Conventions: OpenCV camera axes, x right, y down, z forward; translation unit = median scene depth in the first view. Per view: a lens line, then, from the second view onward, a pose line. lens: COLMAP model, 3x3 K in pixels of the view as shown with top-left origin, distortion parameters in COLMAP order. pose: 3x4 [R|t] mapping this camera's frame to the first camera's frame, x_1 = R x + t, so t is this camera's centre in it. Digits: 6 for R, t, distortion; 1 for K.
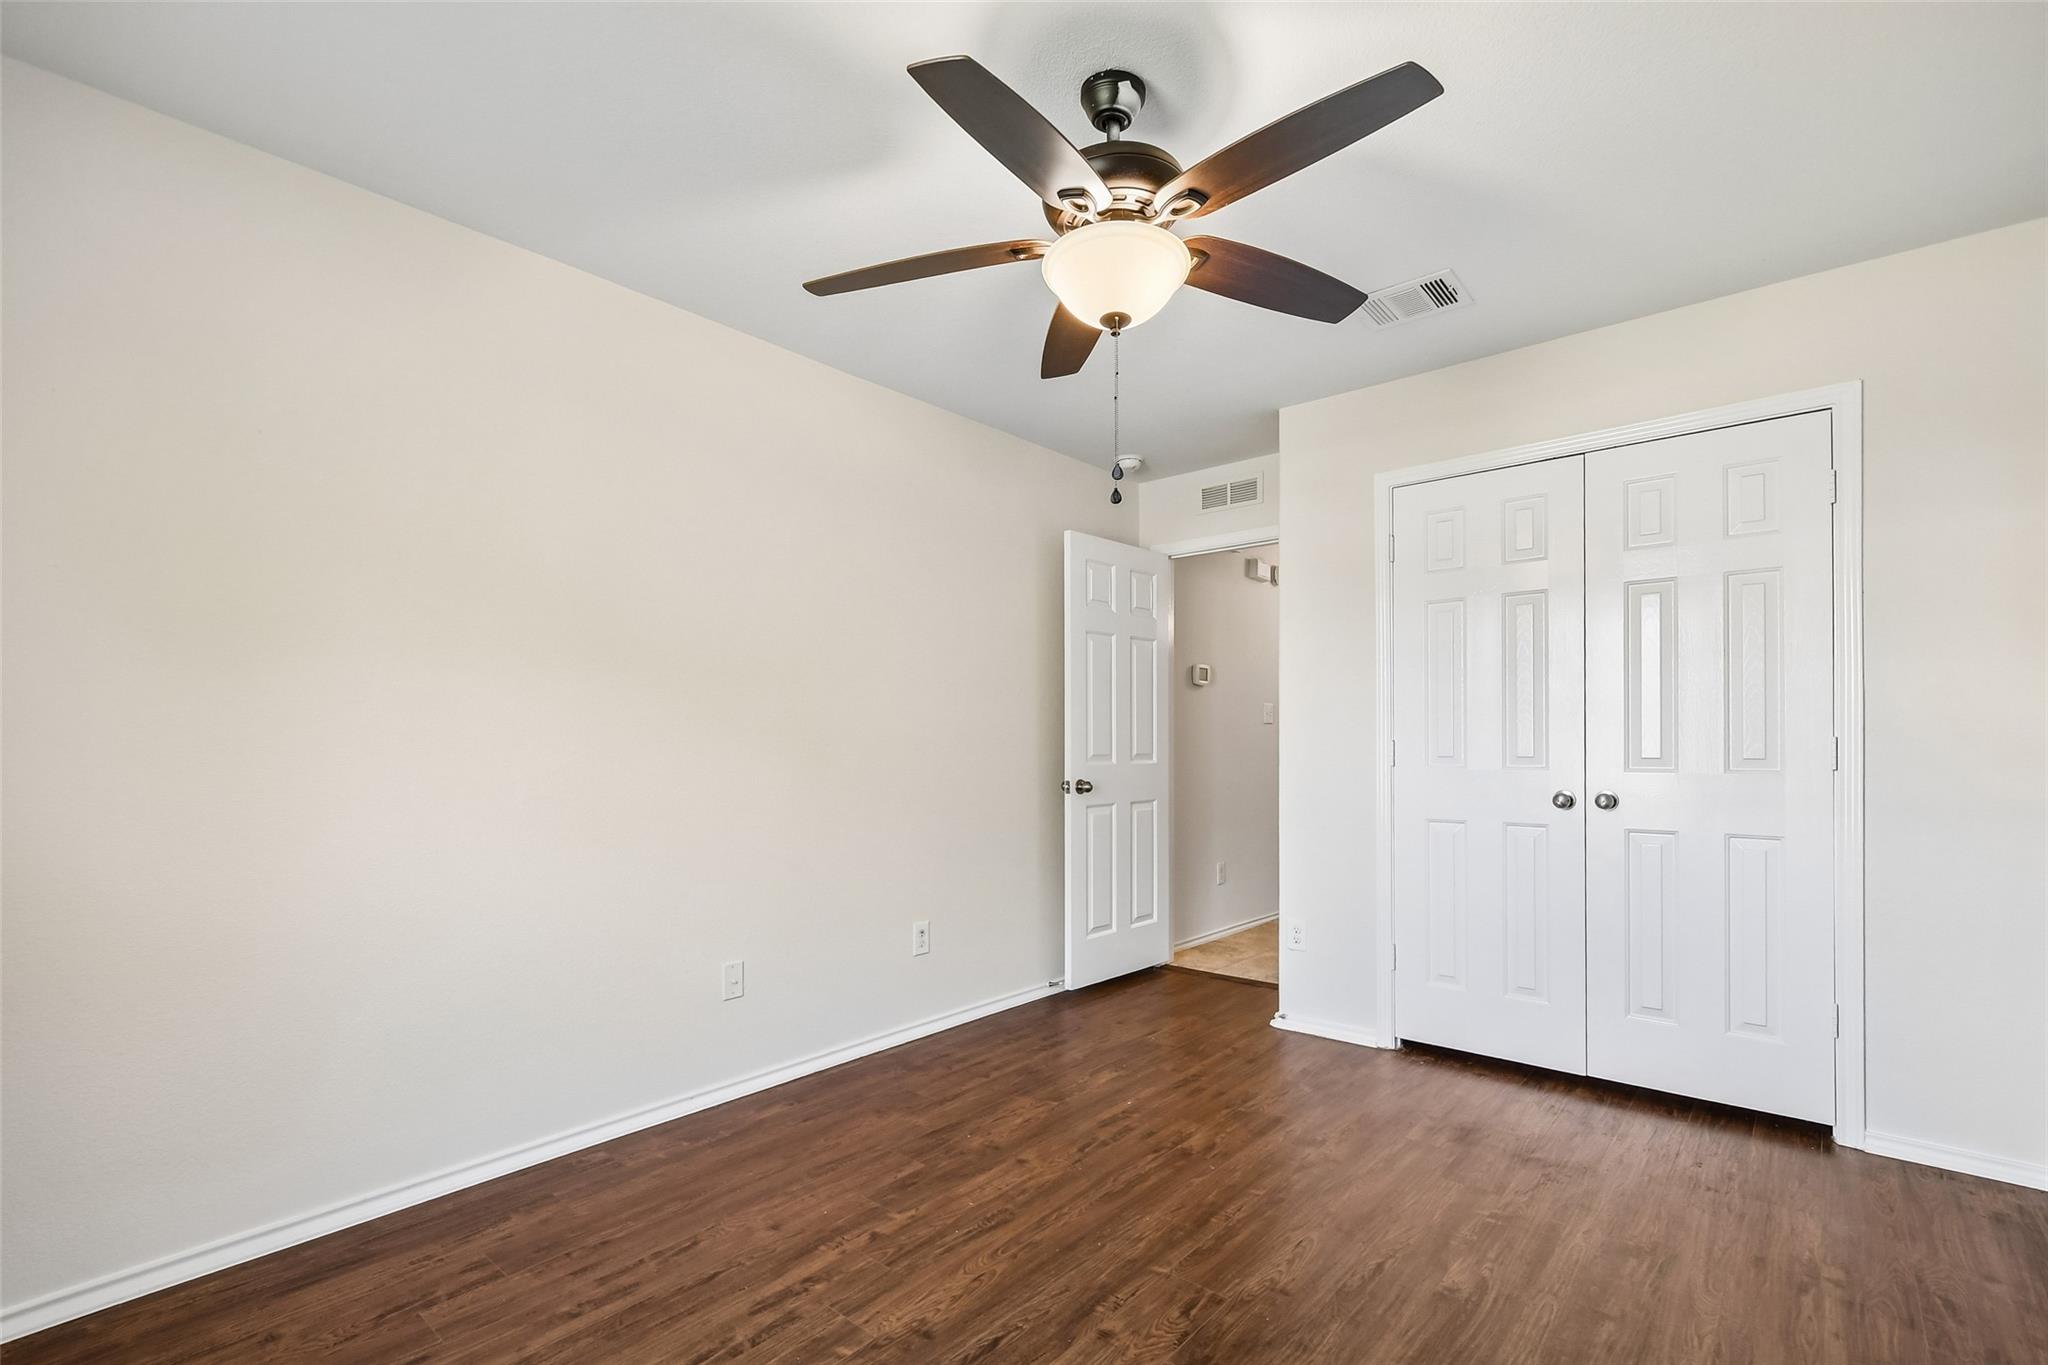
lens RADIAL K [[903.5, 0, 1028.1], [0, 903.5, 755.9], [0, 0, 1]] dist [0.002807, -0.004628]
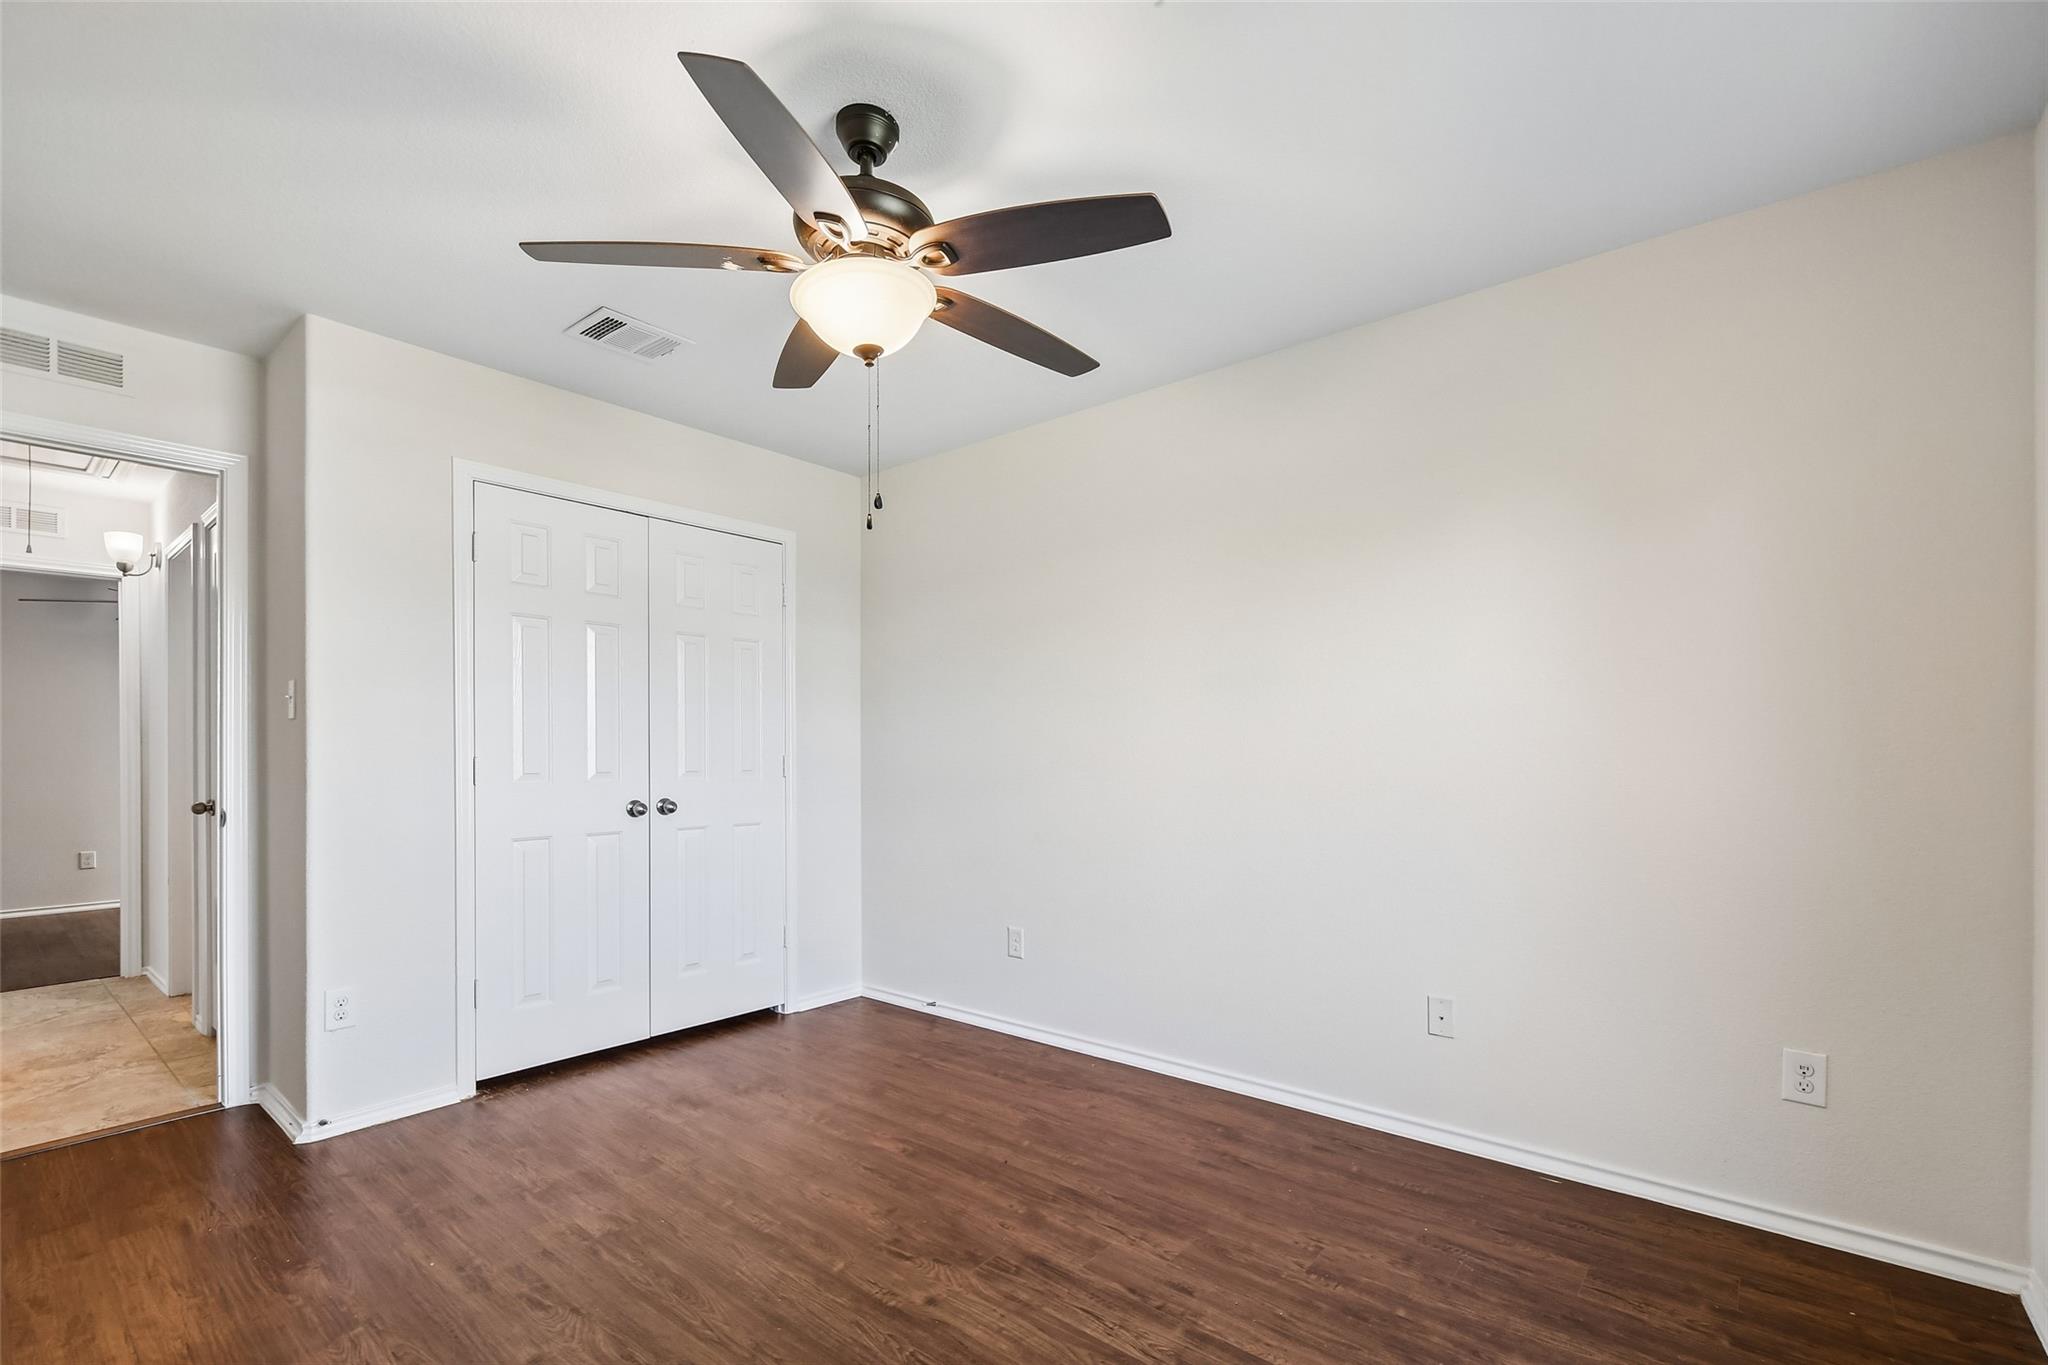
lens RADIAL K [[903.5, 0, 1028.1], [0, 903.5, 755.9], [0, 0, 1]] dist [0.002807, -0.004628]
pose [[-0.008472, -0.000252, 0.999964, -0.629743], [0.016262, 0.999868, 0.000390, -0.011140], [-0.999832, 0.016265, -0.008467, 0.547804]]
